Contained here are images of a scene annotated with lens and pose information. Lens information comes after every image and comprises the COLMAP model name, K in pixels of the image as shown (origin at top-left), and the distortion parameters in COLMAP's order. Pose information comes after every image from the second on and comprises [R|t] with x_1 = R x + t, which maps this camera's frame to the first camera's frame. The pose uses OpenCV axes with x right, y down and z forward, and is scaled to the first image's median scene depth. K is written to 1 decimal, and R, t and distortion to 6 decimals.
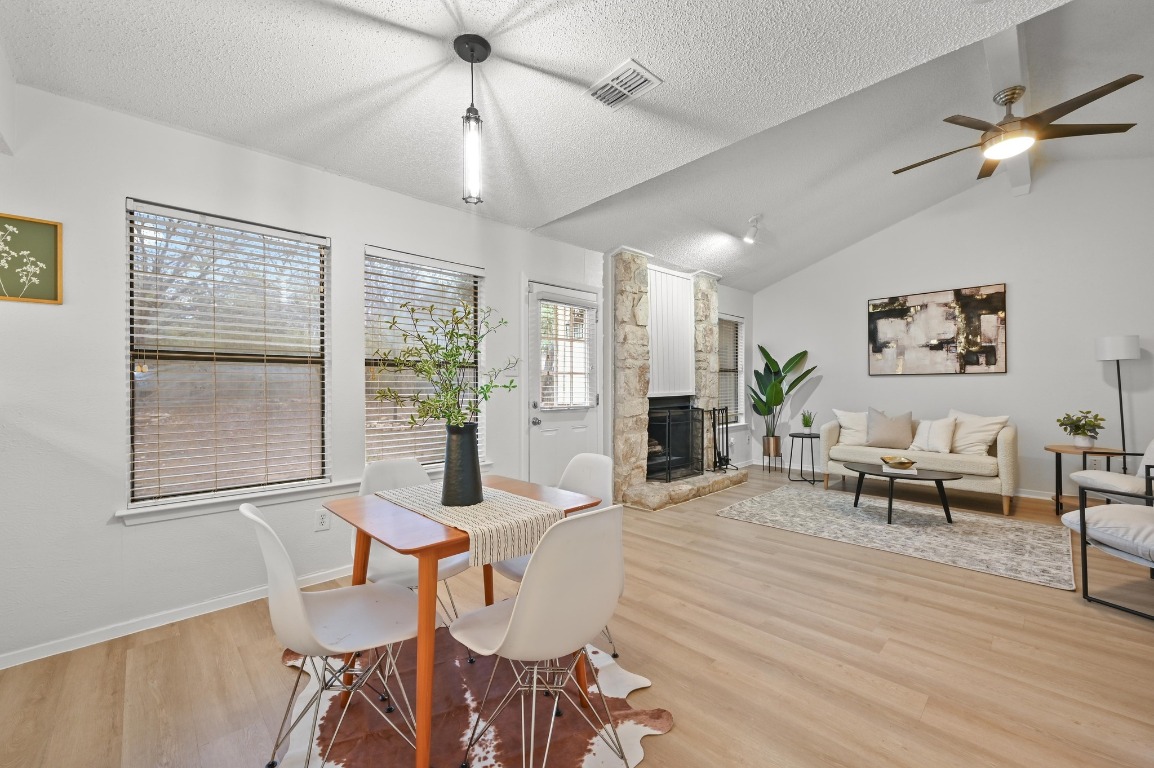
lens RADIAL K [[454.4, 0, 582.5], [0, 454.4, 382.5], [0, 0, 1]] dist [0.001638, 0.000087]
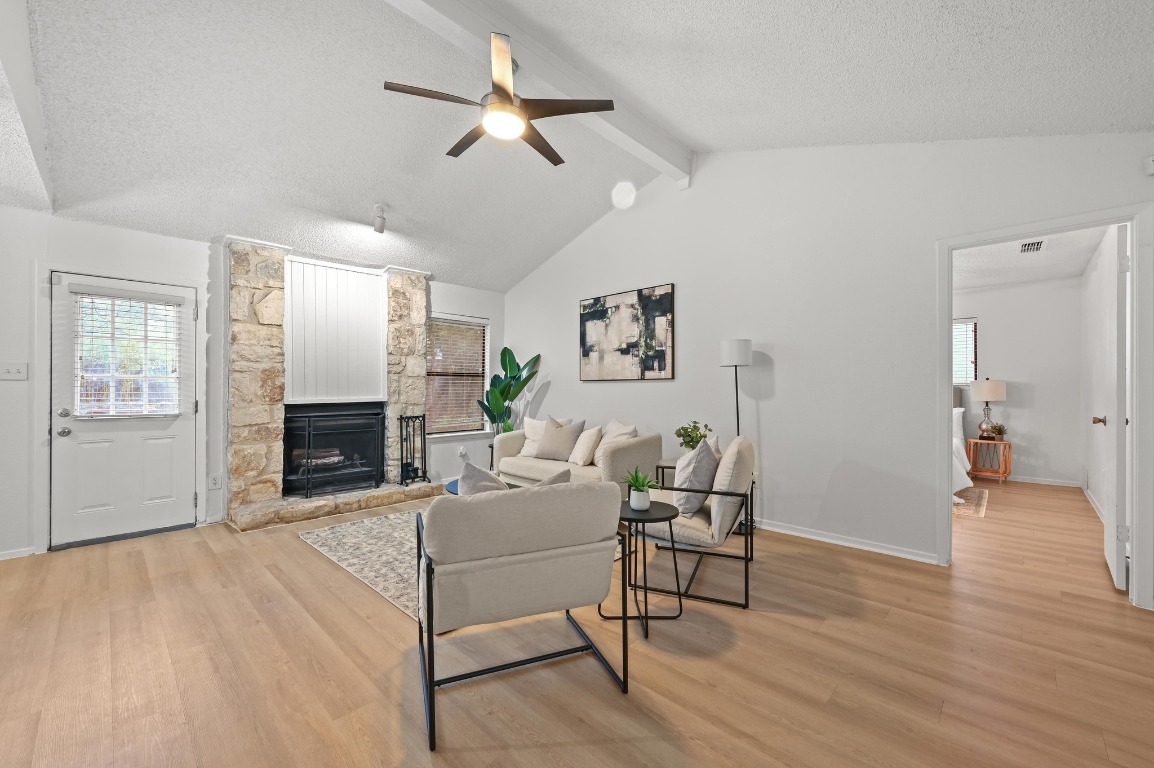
lens RADIAL K [[456.4, 0, 579.4], [0, 456.4, 385.3], [0, 0, 1]] dist [0.000665, -0.000094]
pose [[0.999334, 0.004742, 0.036189, 0.696550], [-0.004670, 0.999987, -0.002081, -0.005589], [-0.036199, 0.001910, 0.999343, 0.070923]]
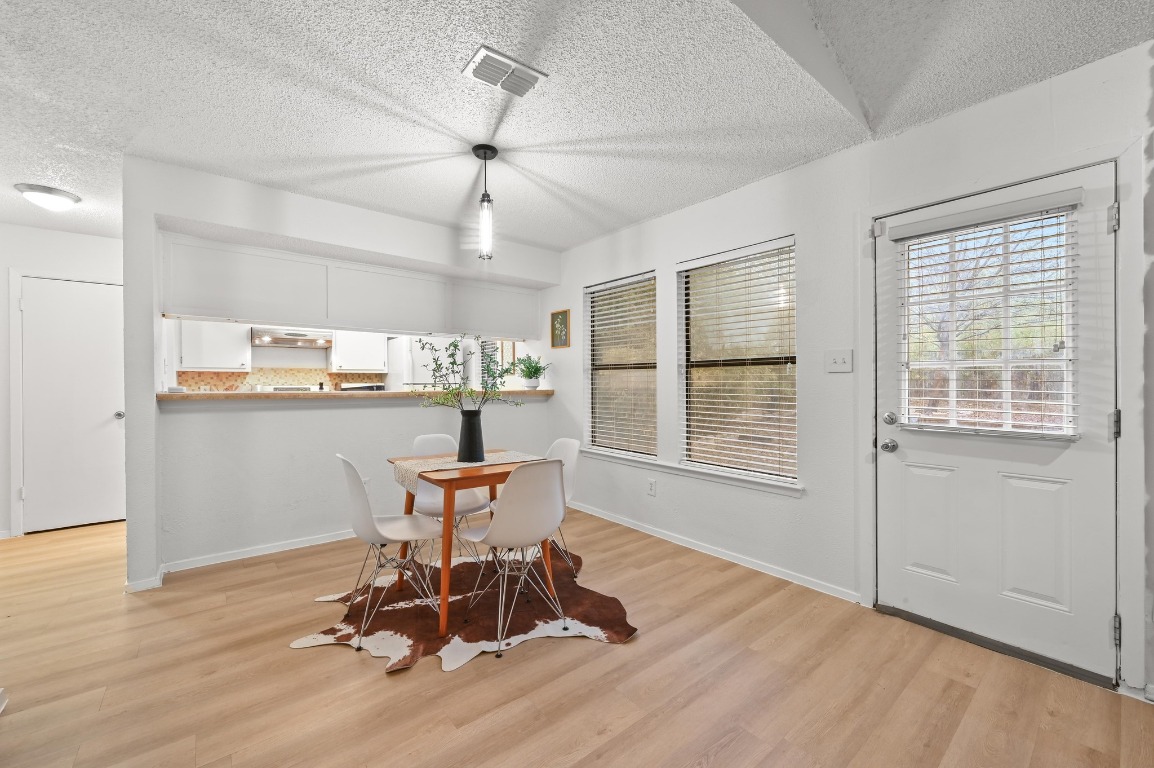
lens RADIAL K [[456.4, 0, 579.4], [0, 456.4, 385.3], [0, 0, 1]] dist [0.000665, -0.000094]
pose [[-0.075838, 0.006448, -0.997099, 0.435459], [0.004605, 0.999971, 0.006116, -0.000591], [0.997109, -0.004128, -0.075866, 0.516982]]
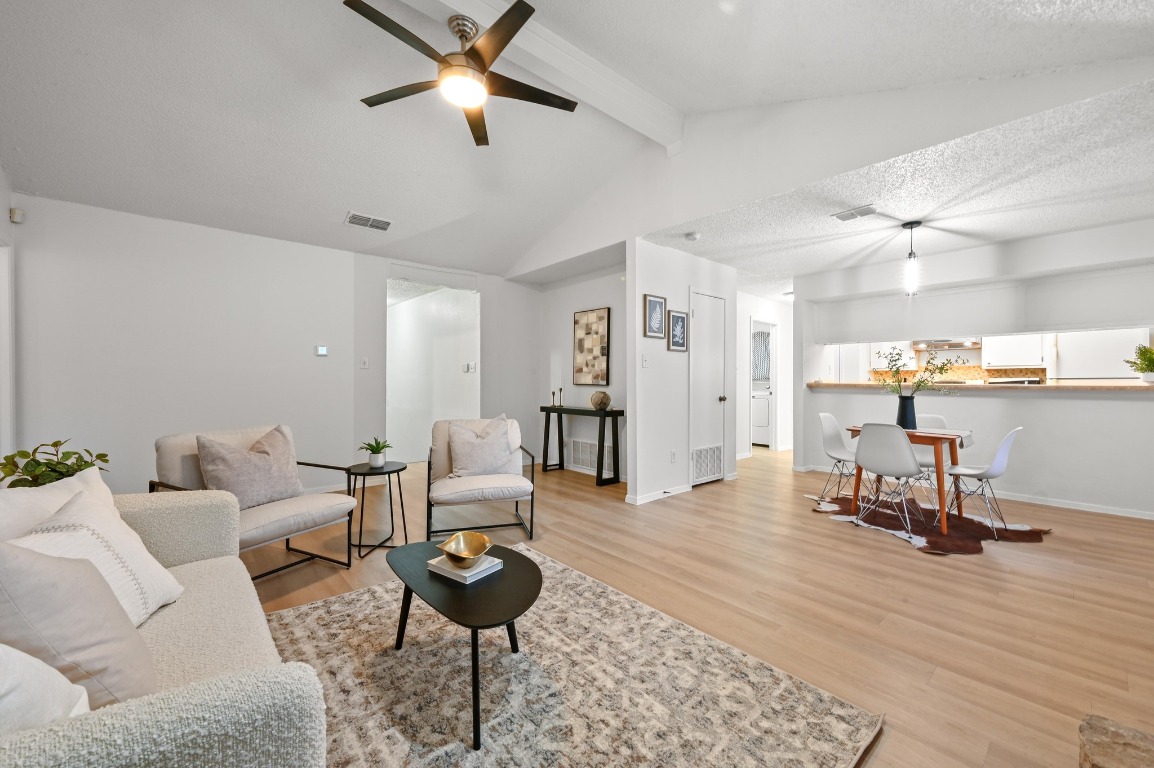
lens RADIAL K [[456.4, 0, 579.4], [0, 456.4, 385.3], [0, 0, 1]] dist [0.000665, -0.000094]
pose [[-0.998813, 0.003531, 0.048578, 0.456079], [0.003966, 0.999953, 0.008868, 0.002814], [-0.048544, 0.009050, -0.998780, 1.197649]]
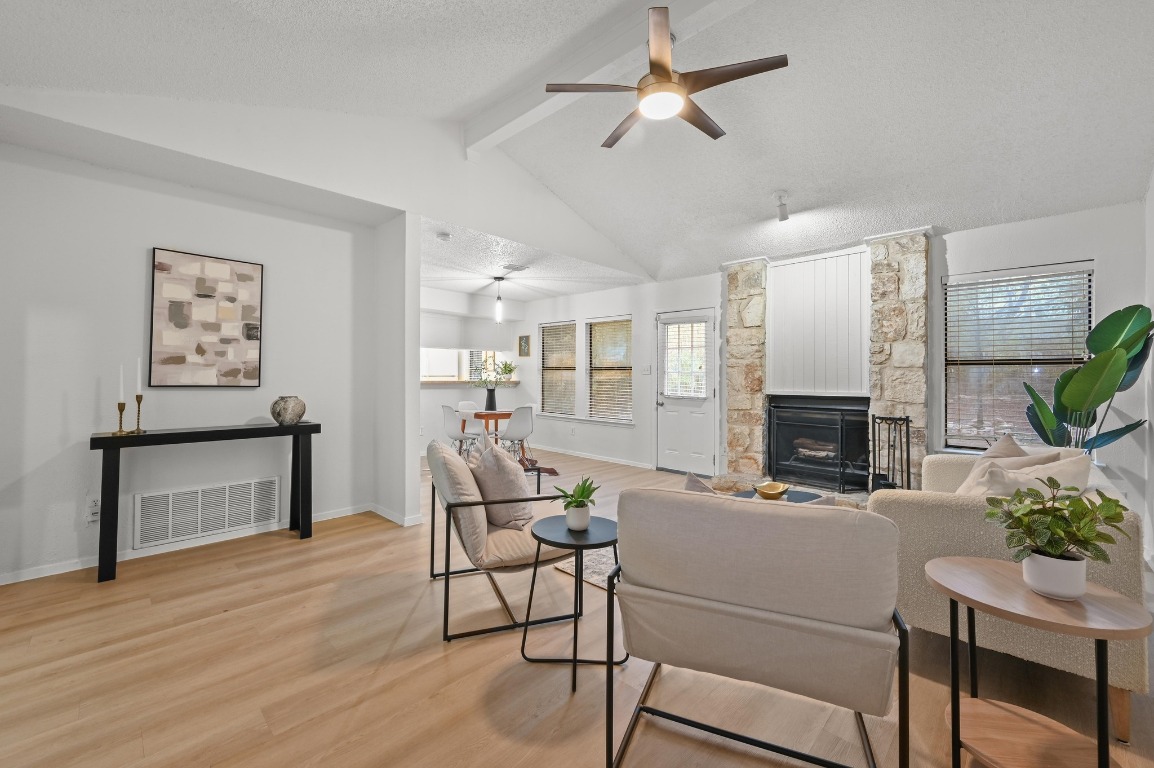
lens RADIAL K [[462.6, 0, 576.0], [0, 462.6, 370.5], [0, 0, 1]] dist [-0.000217, -0.000072]
pose [[0.032839, -0.009187, -0.999418, 1.182194], [-0.006498, 0.999935, -0.009405, -0.008779], [0.999440, 0.006803, 0.032777, 0.538654]]
